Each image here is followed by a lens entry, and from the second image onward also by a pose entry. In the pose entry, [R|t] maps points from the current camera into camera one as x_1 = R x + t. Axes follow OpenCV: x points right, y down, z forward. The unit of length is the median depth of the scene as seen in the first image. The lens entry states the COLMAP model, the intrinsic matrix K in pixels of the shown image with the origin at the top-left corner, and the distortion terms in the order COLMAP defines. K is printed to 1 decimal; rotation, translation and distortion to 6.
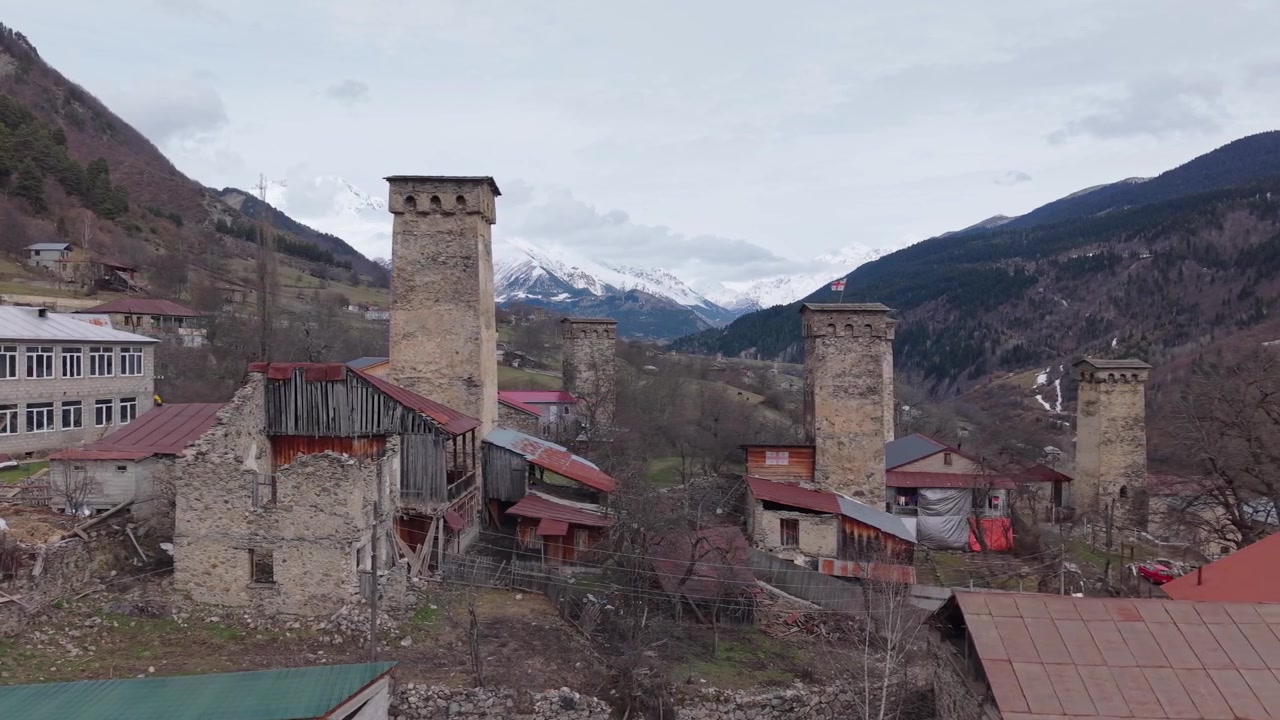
lens RADIAL K [[951.6, 0, 647.8], [0, 951.6, 372.3], [0, 0, 1]] dist [0.045767, -0.049952]
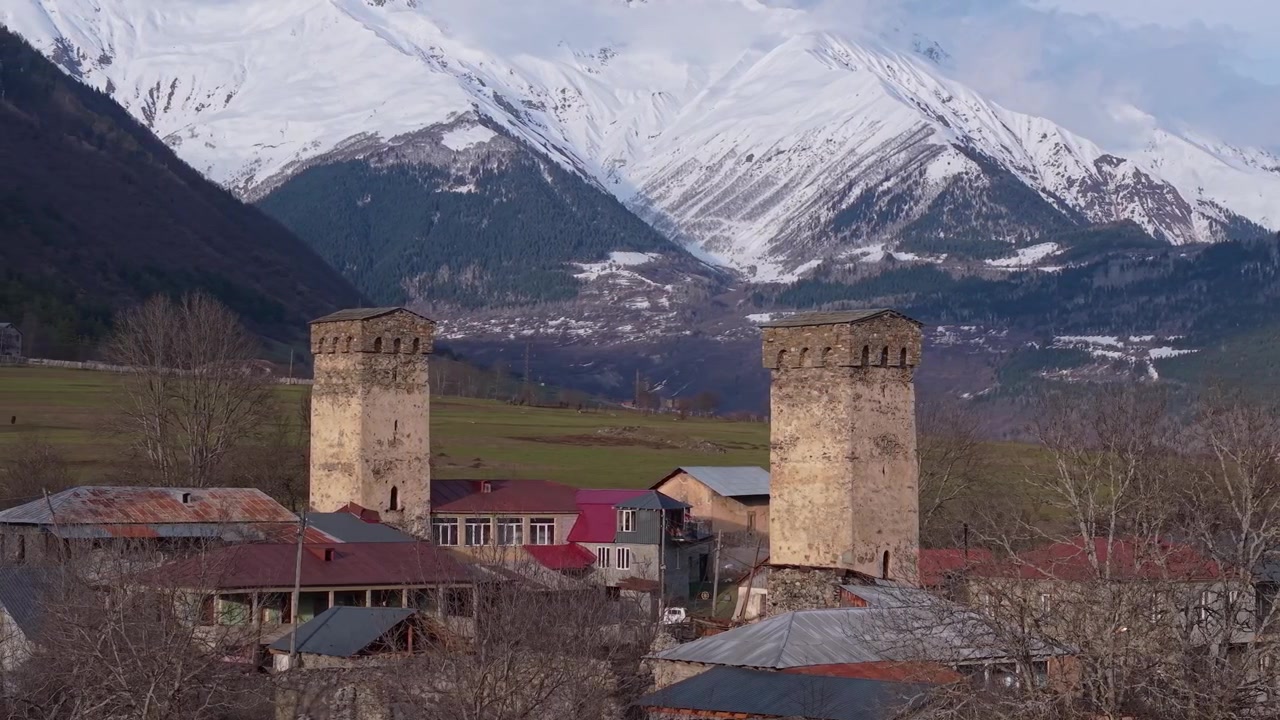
lens RADIAL K [[3182.6, 0, 677.4], [0, 3182.6, 392.4], [0, 0, 1]] dist [-0.187990, 0.000000]
pose [[0.973640, -0.015435, -0.227568, 0.364697], [0.004464, 0.998806, -0.048645, -0.152274], [0.228047, 0.046346, 0.972546, 7.444706]]
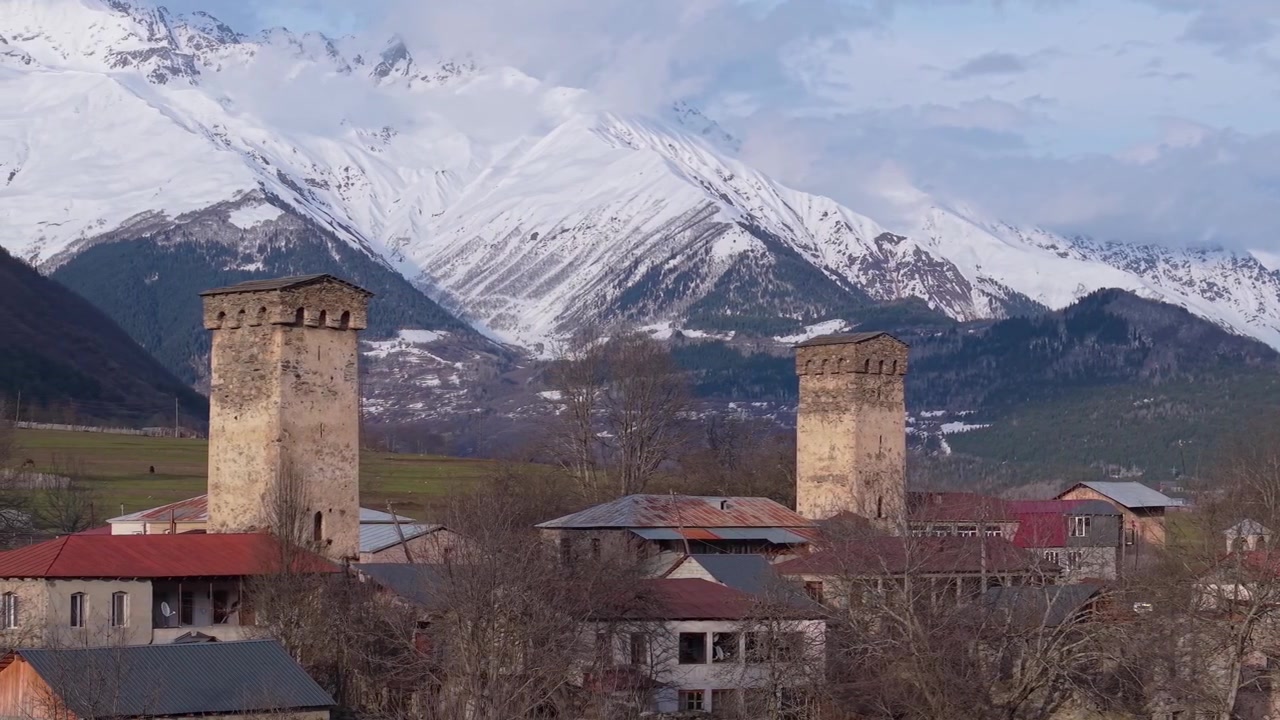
lens RADIAL K [[3182.6, 0, 677.0], [0, 3182.6, 346.9], [0, 0, 1]] dist [-0.187990, 0.000000]
pose [[0.987398, -0.026317, -0.156055, 0.164797], [0.012797, 0.996125, -0.087018, -0.130232], [0.157740, 0.083925, 0.983908, 7.319460]]
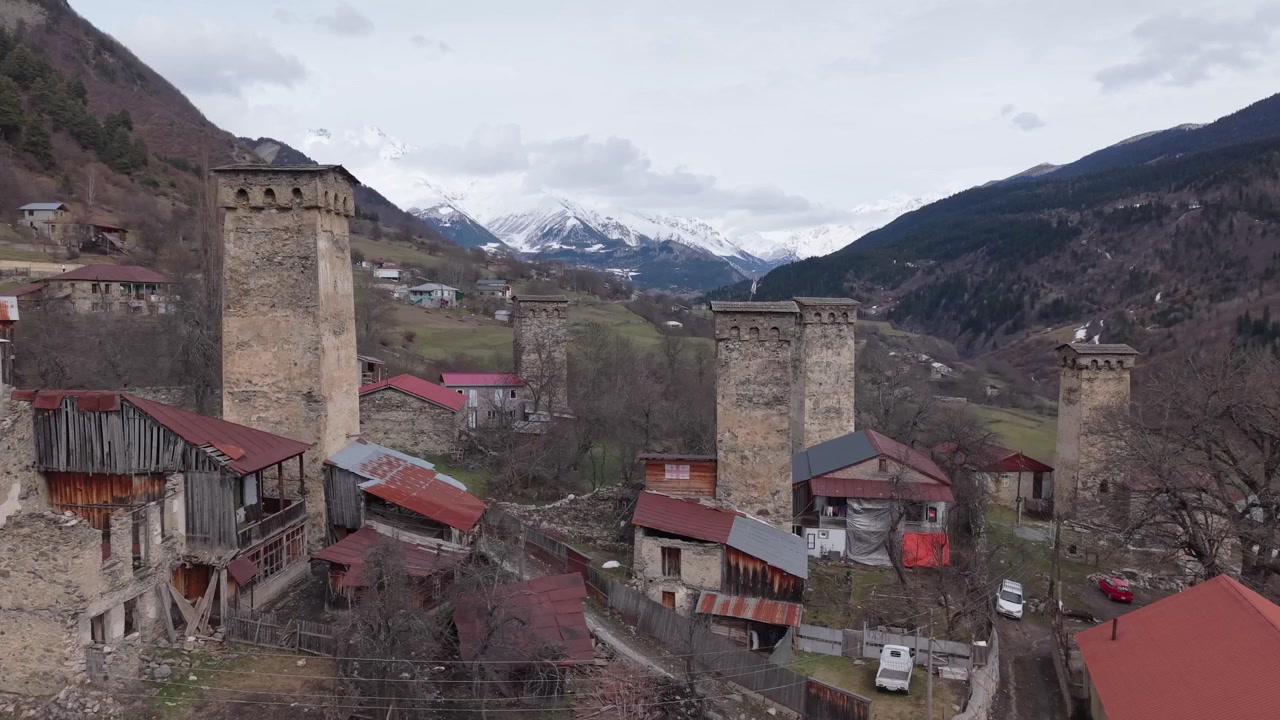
lens RADIAL K [[951.6, 0, 642.7], [0, 951.6, 379.1], [0, 0, 1]] dist [0.045767, -0.049952]
pose [[0.999110, 0.007496, -0.041514, 0.043045], [-0.005059, 0.998275, 0.058497, -0.015915], [0.041880, -0.058235, 0.997424, 0.029031]]
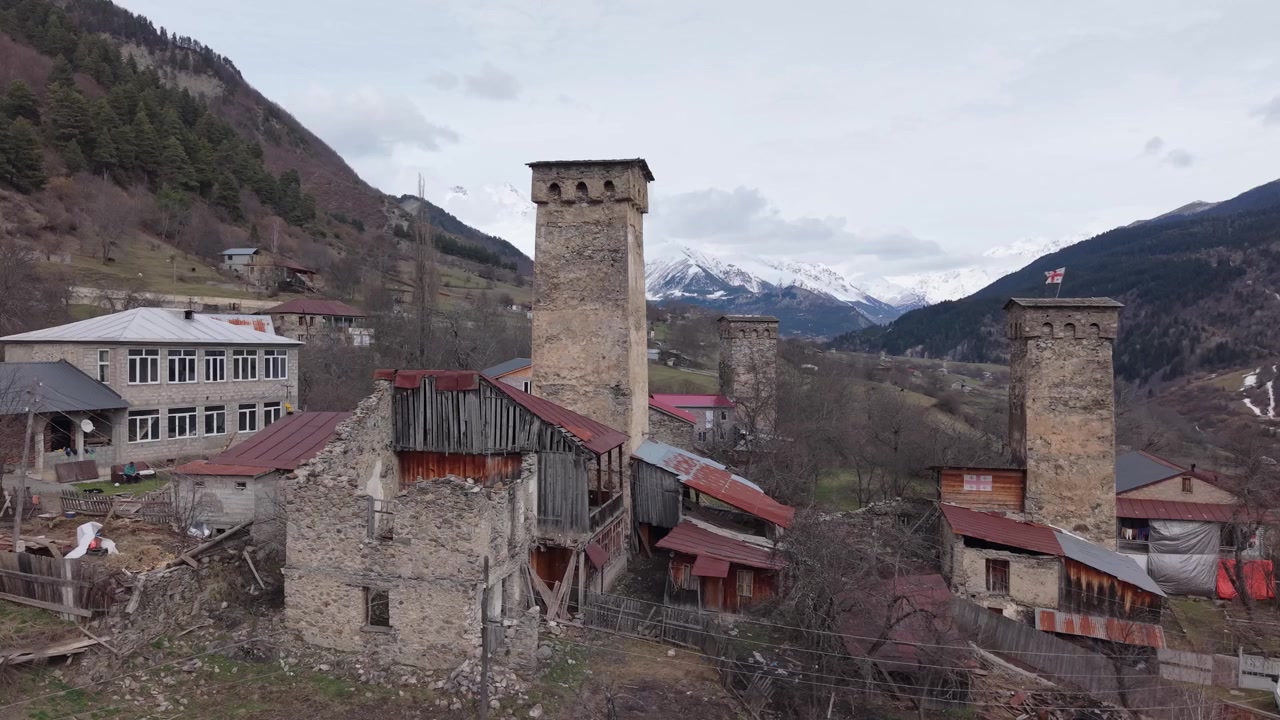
lens RADIAL K [[951.6, 0, 631.9], [0, 951.6, 367.6], [0, 0, 1]] dist [0.045767, -0.049952]
pose [[0.983915, 0.005483, -0.178555, -0.004190], [-0.005928, 0.999981, -0.001960, -0.002424], [0.178541, 0.002987, 0.983928, 0.034174]]
